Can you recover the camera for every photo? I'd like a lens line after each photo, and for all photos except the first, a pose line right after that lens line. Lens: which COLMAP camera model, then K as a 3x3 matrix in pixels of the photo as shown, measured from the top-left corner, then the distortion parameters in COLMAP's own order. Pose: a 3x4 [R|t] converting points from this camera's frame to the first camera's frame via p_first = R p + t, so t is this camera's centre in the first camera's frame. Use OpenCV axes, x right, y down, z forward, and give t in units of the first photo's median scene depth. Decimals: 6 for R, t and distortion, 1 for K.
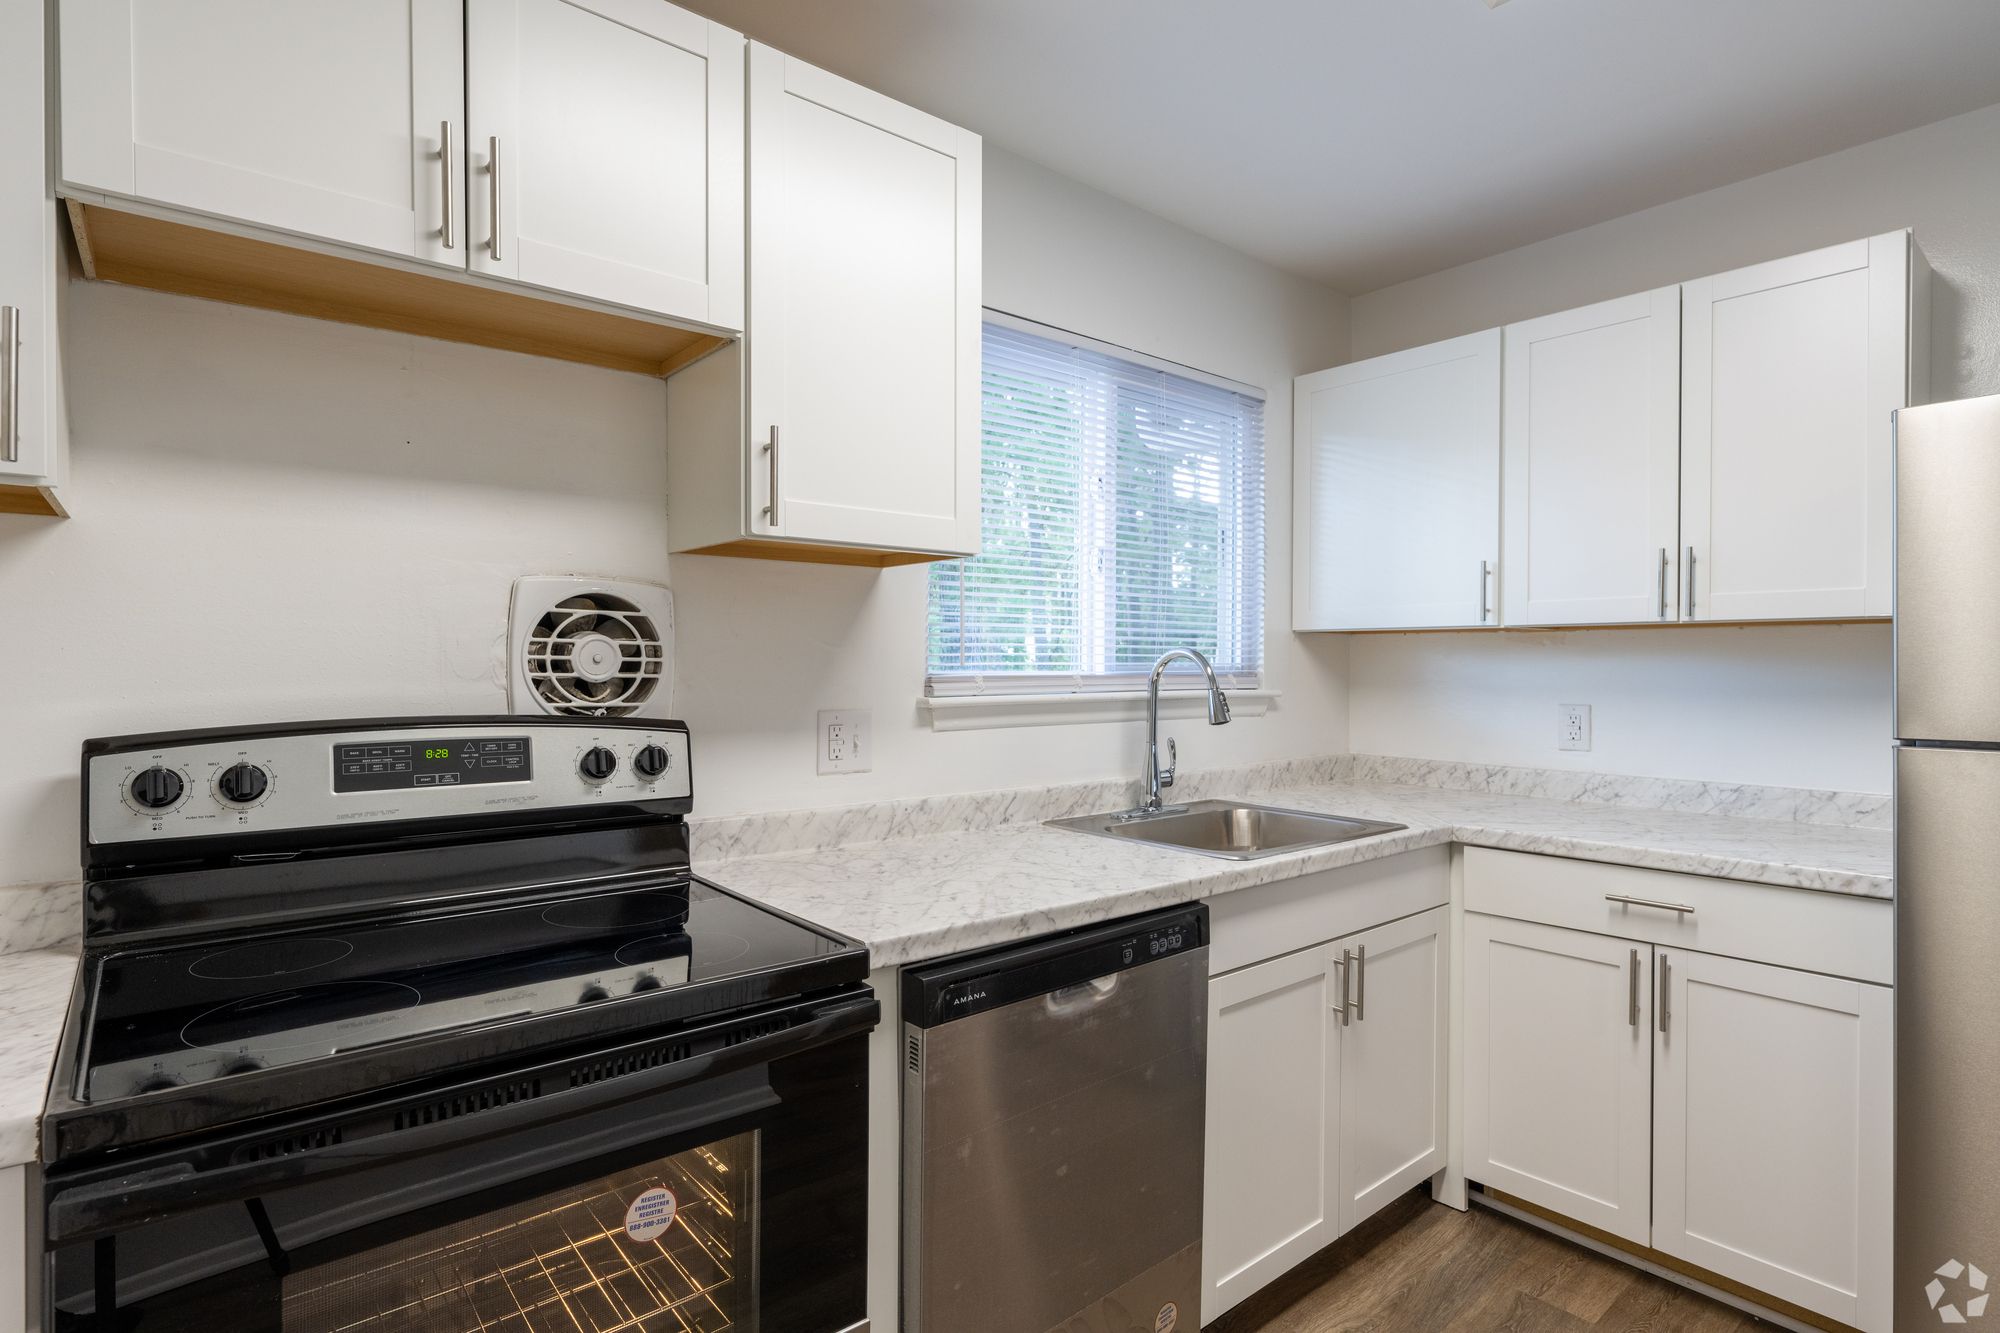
lens RADIAL K [[1015.6, 0, 1000.0], [0, 1015.6, 666.5], [0, 0, 1]] dist [-0.000003, -0.000089]
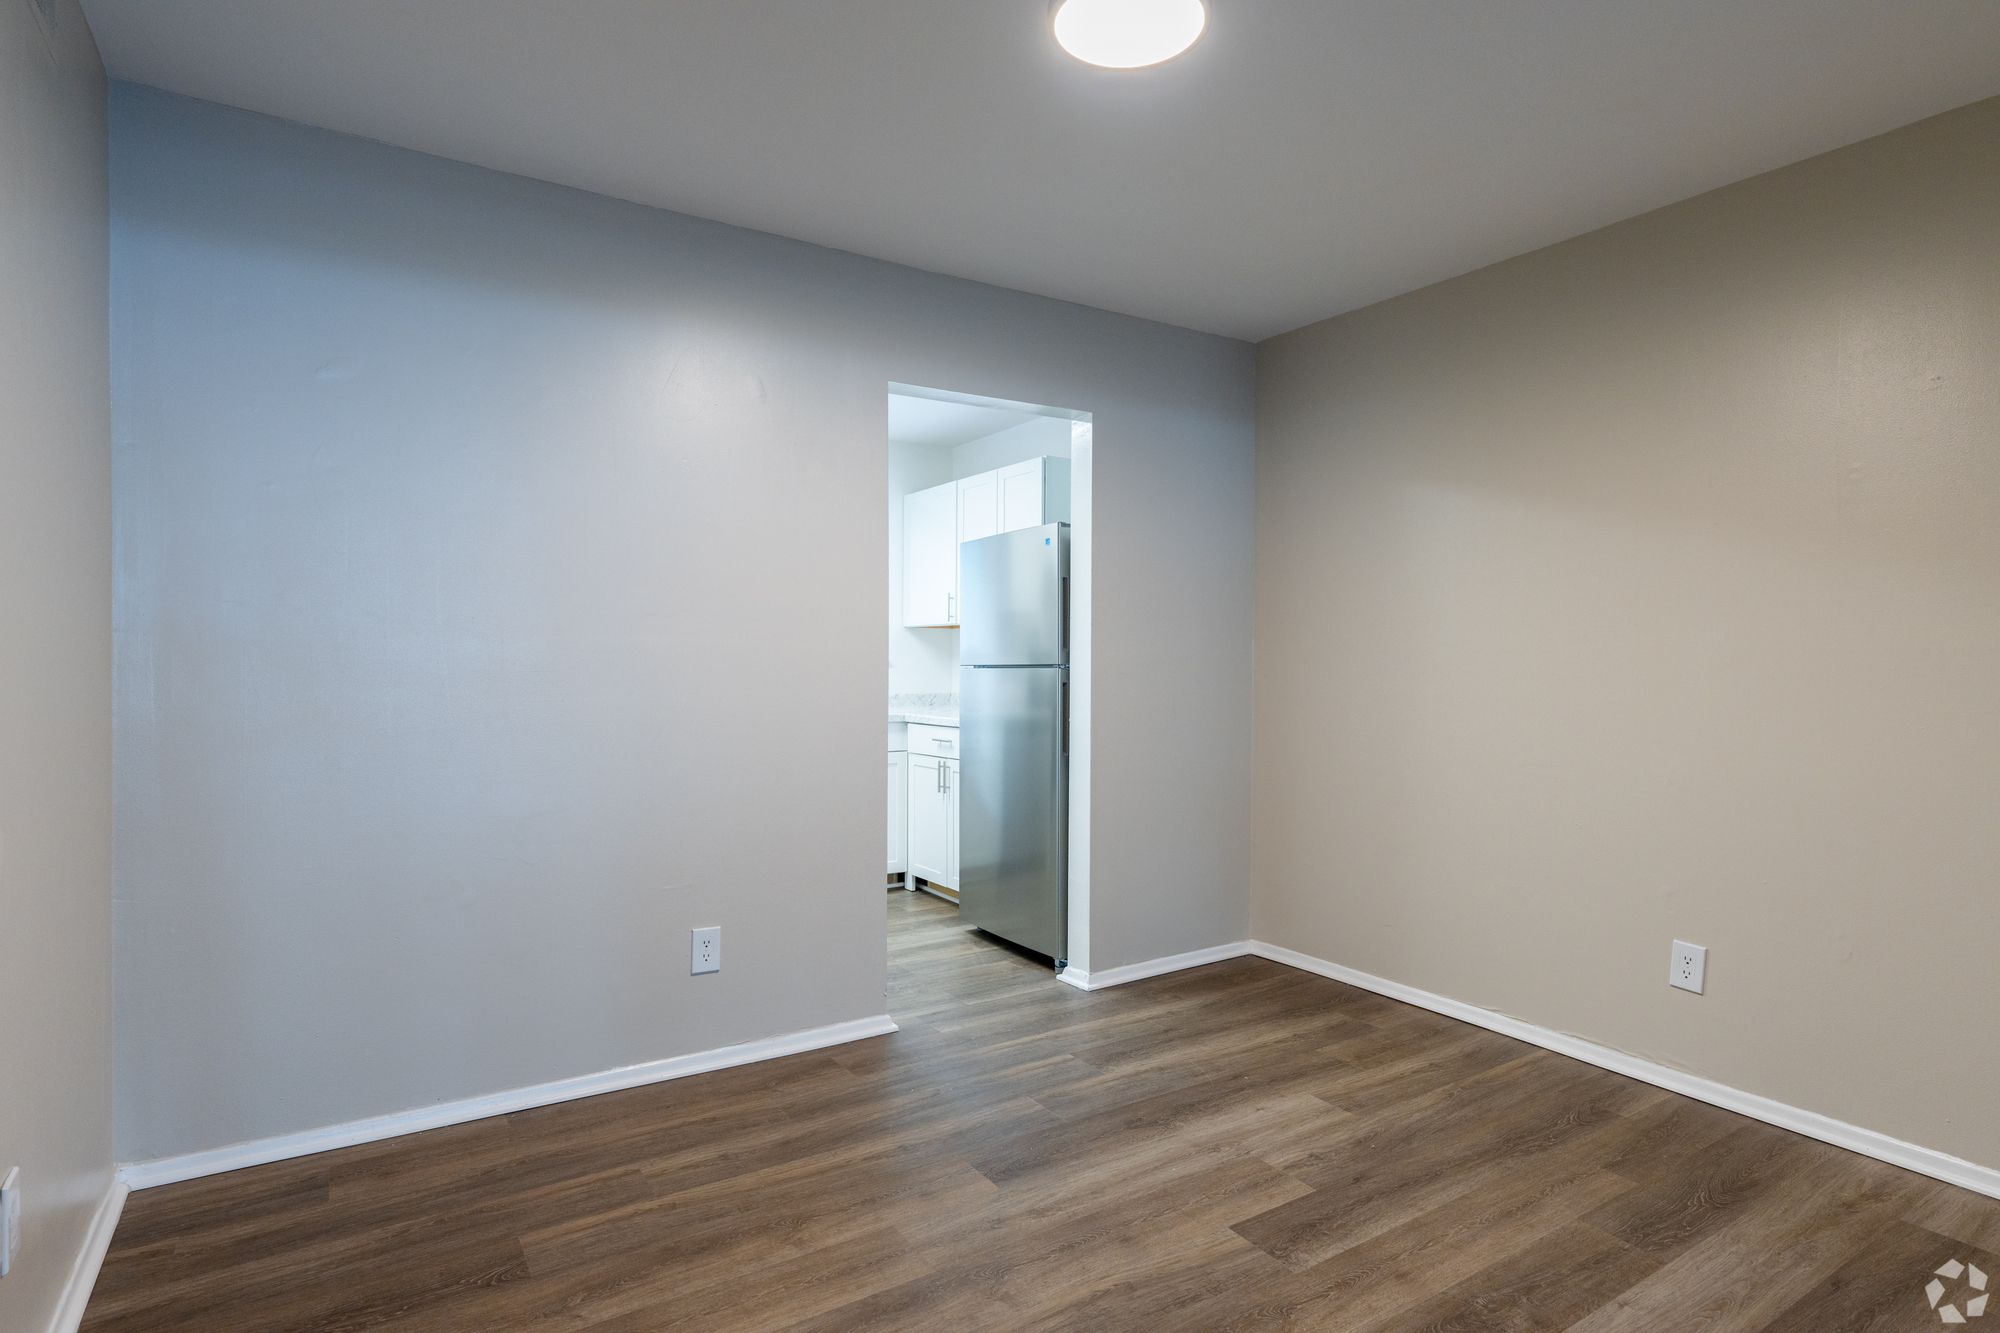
lens RADIAL K [[1015.6, 0, 1000.0], [0, 1015.6, 666.5], [0, 0, 1]] dist [-0.000003, -0.000089]
pose [[0.993169, -0.001474, -0.116676, 0.886021], [0.002193, 0.999979, 0.006027, 0.037682], [0.116664, -0.006242, 0.993152, -1.137023]]
